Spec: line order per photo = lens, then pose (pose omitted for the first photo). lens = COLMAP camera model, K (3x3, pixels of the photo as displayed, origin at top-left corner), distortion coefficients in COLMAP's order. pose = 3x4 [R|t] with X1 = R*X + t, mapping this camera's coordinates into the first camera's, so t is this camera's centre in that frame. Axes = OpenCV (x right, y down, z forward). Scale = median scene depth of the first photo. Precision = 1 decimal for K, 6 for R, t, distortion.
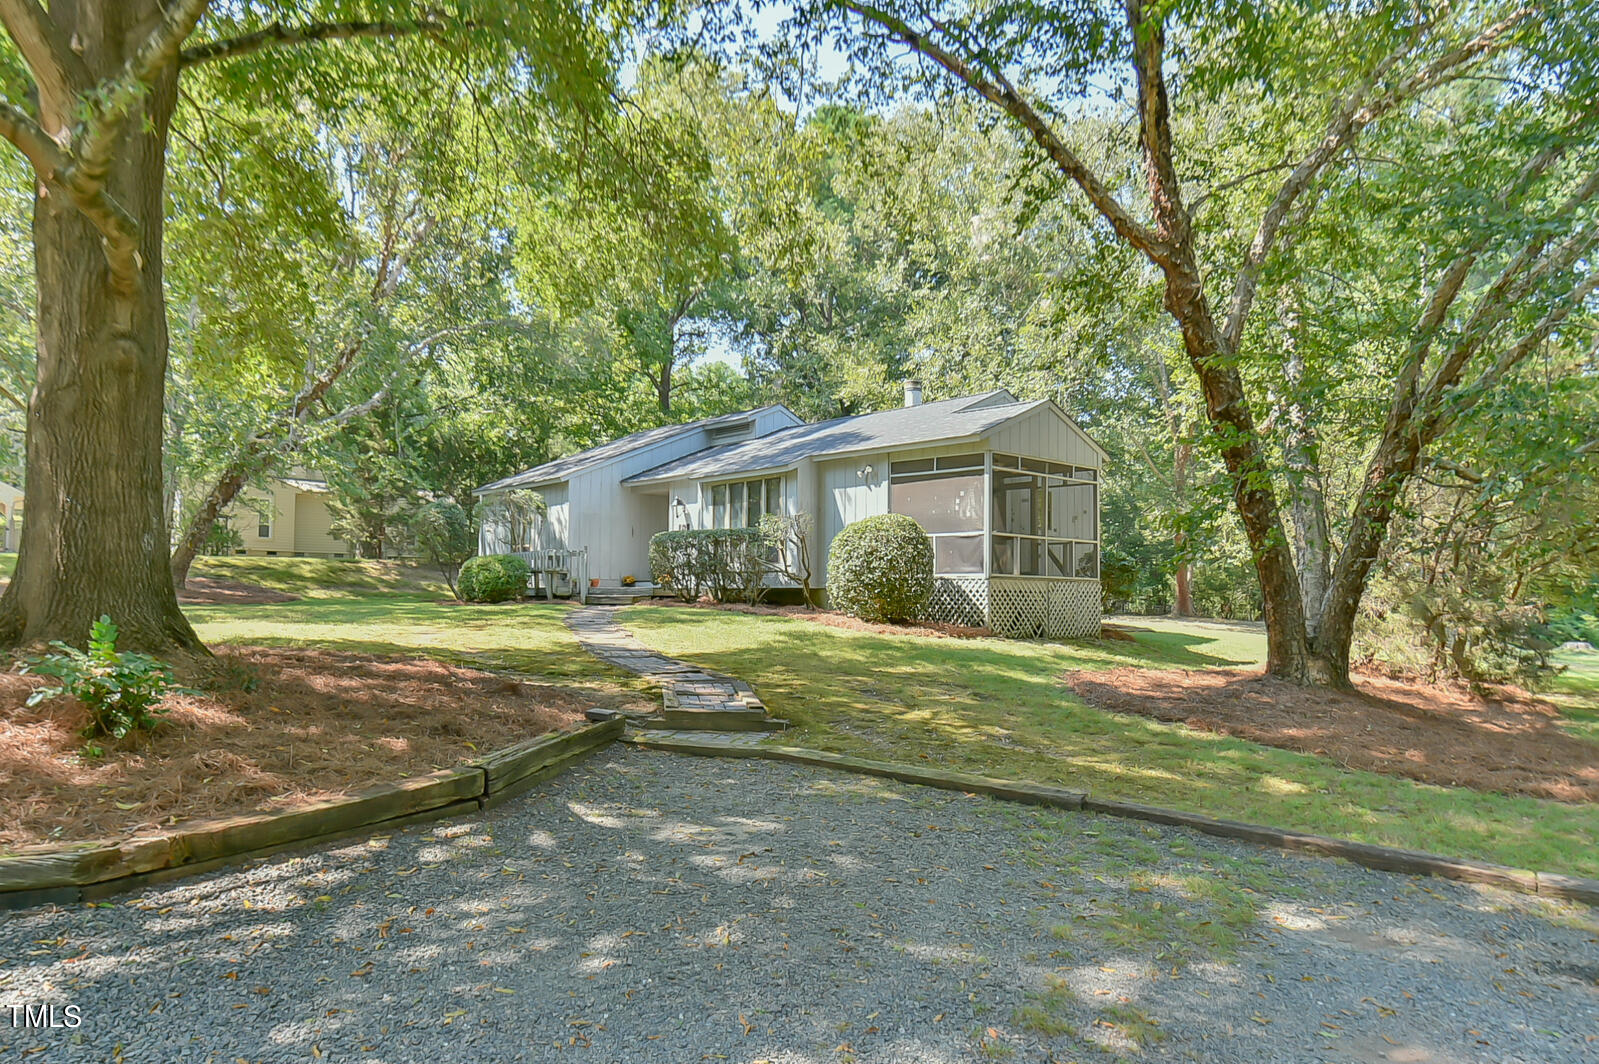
lens RADIAL K [[1099.7, 0, 799.5], [0, 1099.7, 532.0], [0, 0, 1]] dist [-0.004848, -0.002841]
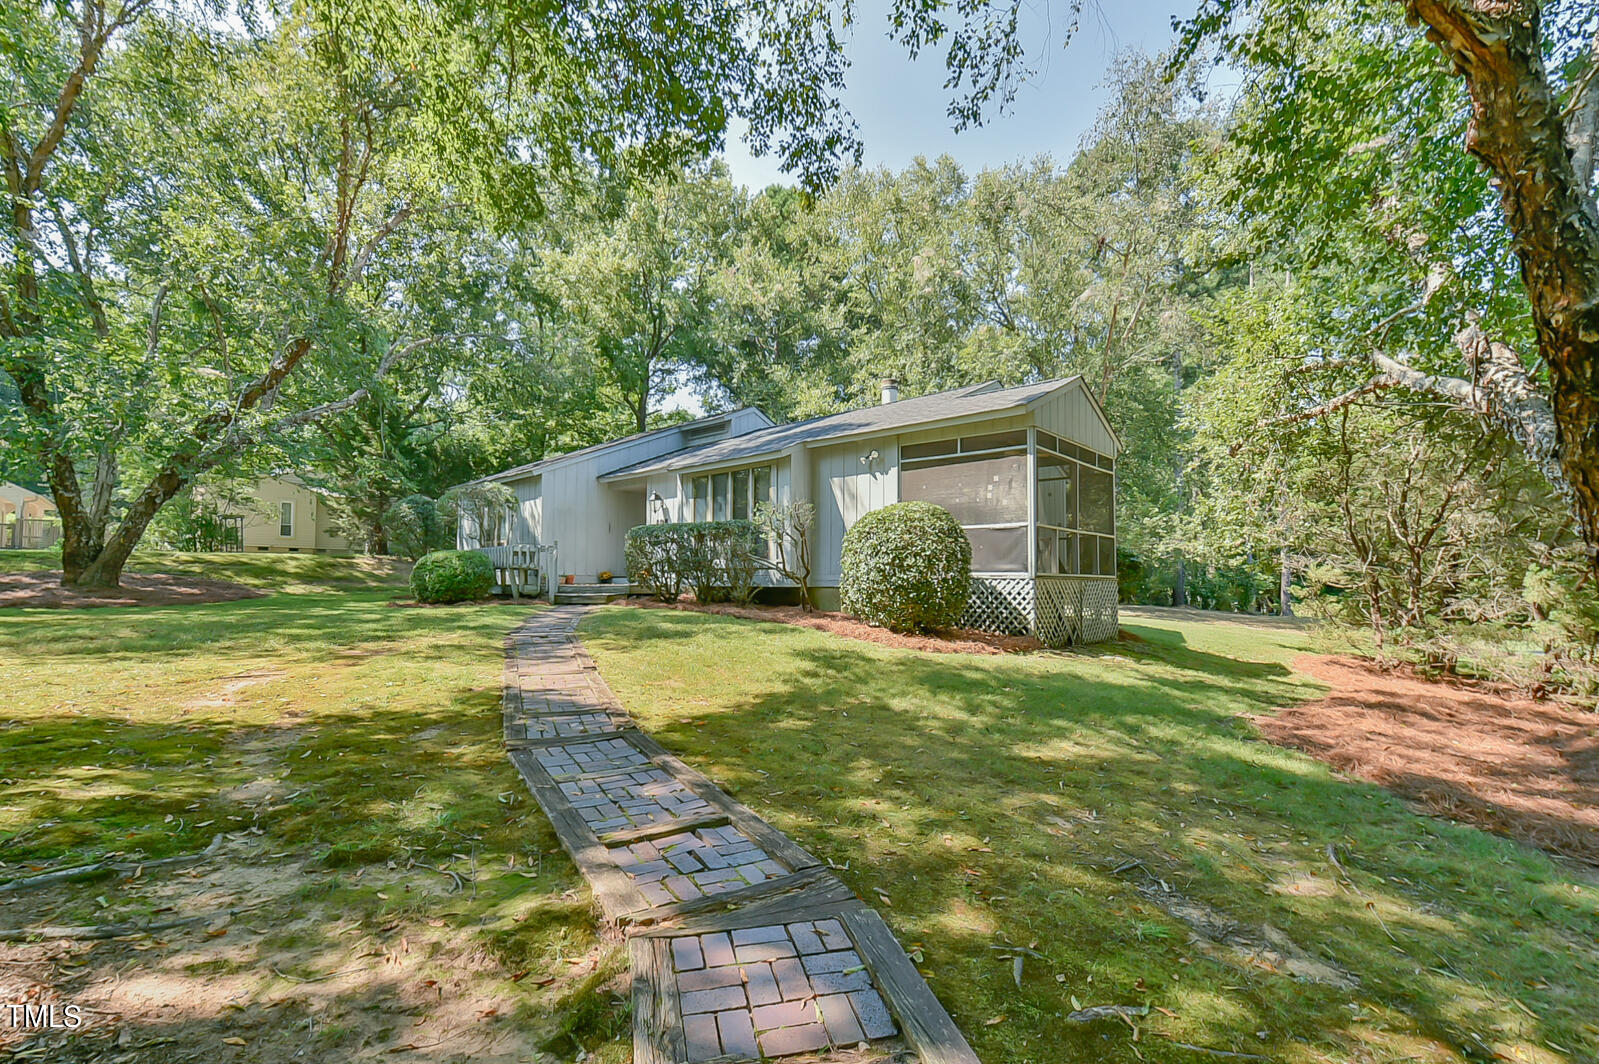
lens RADIAL K [[722.1, 0, 801.3], [0, 722.1, 538.9], [0, 0, 1]] dist [0.003926, 0.000478]
pose [[0.995416, 0.000895, 0.095633, -0.046039], [-0.001306, 0.999990, 0.004239, 0.008092], [-0.095629, -0.004344, 0.995408, 0.371329]]
